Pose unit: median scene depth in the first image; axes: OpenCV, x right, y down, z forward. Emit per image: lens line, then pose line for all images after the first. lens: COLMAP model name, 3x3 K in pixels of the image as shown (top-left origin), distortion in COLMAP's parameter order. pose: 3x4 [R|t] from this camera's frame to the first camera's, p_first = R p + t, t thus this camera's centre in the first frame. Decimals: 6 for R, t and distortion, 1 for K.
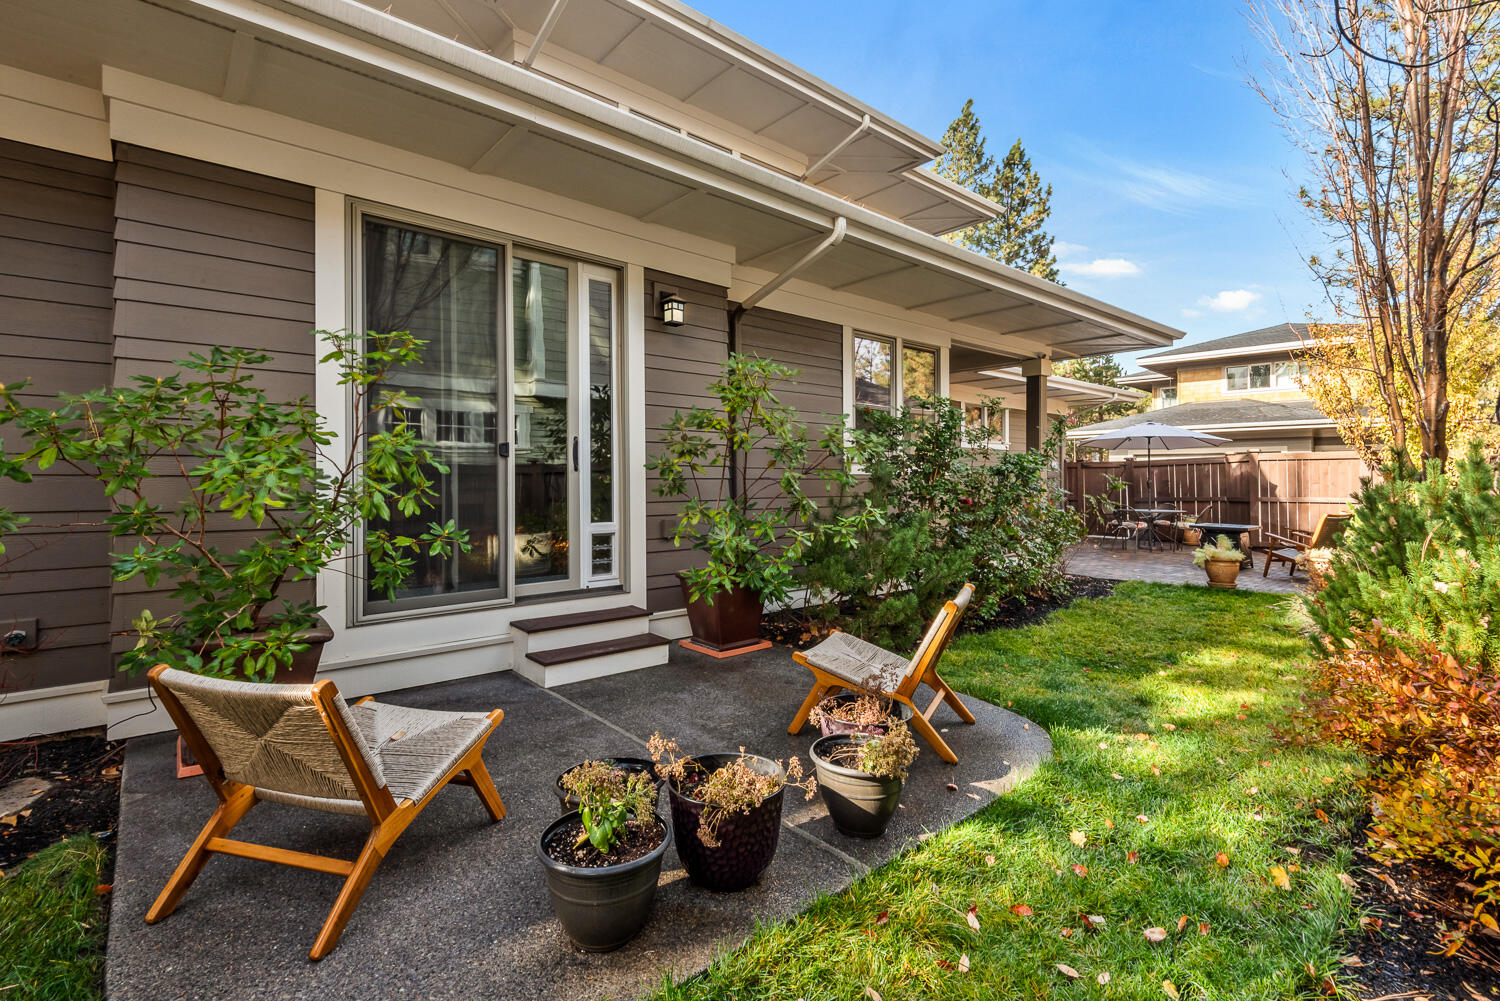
lens RADIAL K [[696.0, 0, 739.2], [0, 696.0, 488.0], [0, 0, 1]] dist [0.007921, -0.004534]
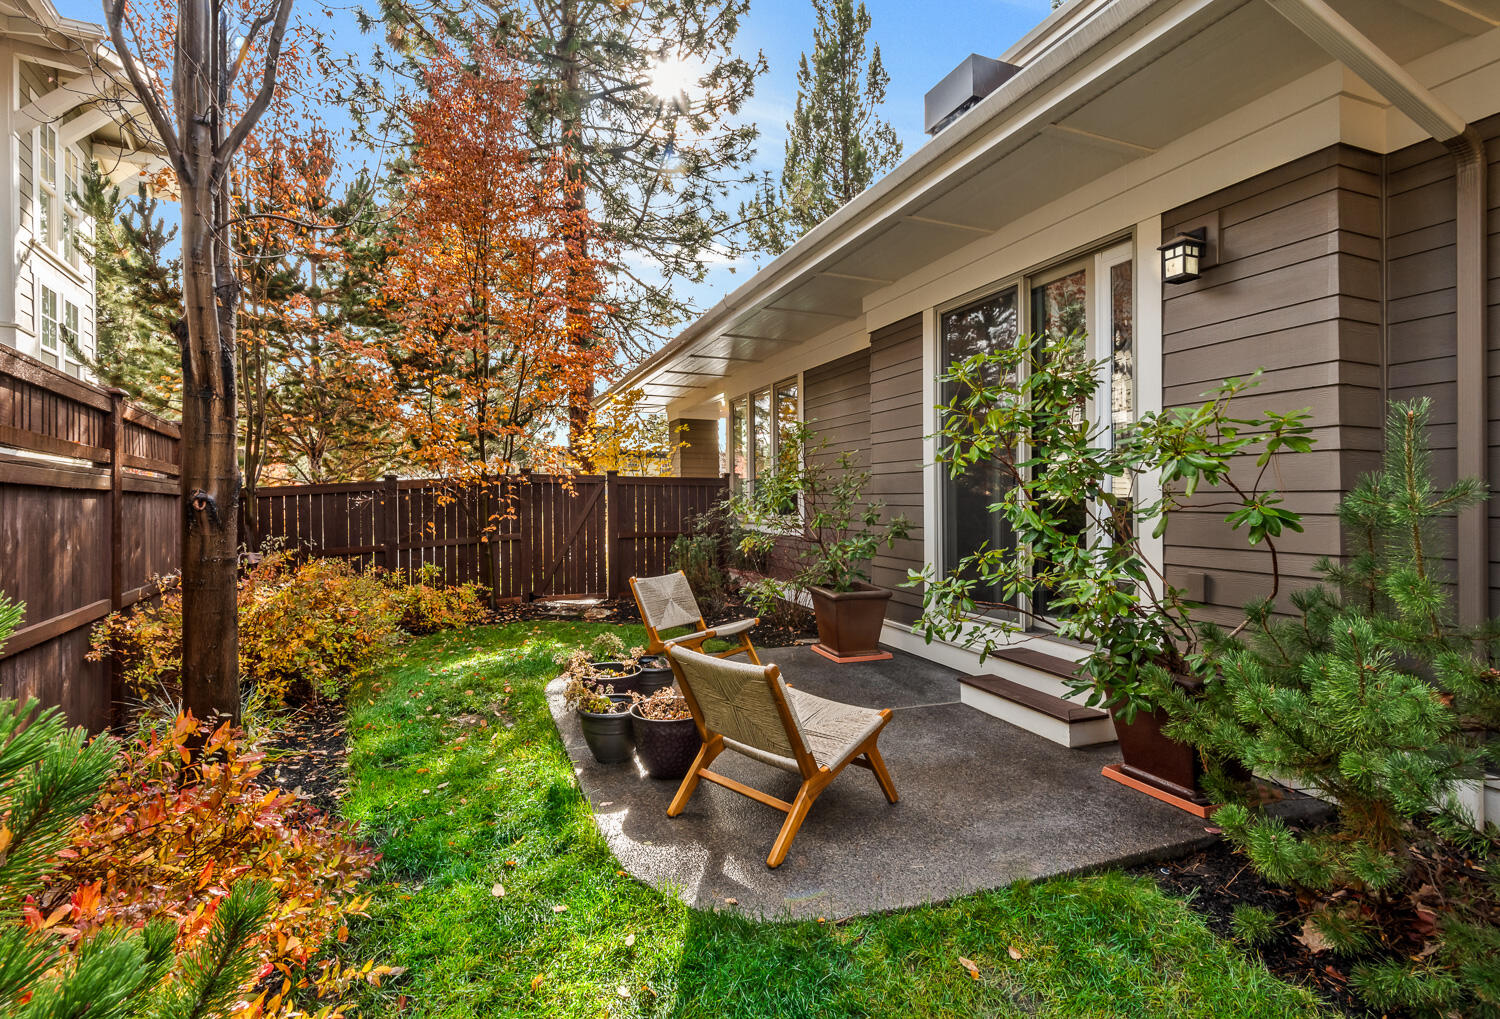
lens RADIAL K [[736.0, 0, 742.5], [0, 736.0, 507.7], [0, 0, 1]] dist [0.002079, 0.000144]
pose [[-0.329920, 0.002114, -0.944006, 0.937453], [-0.012510, 0.999900, 0.006611, -0.017978], [0.943926, 0.013990, -0.329861, 1.096318]]
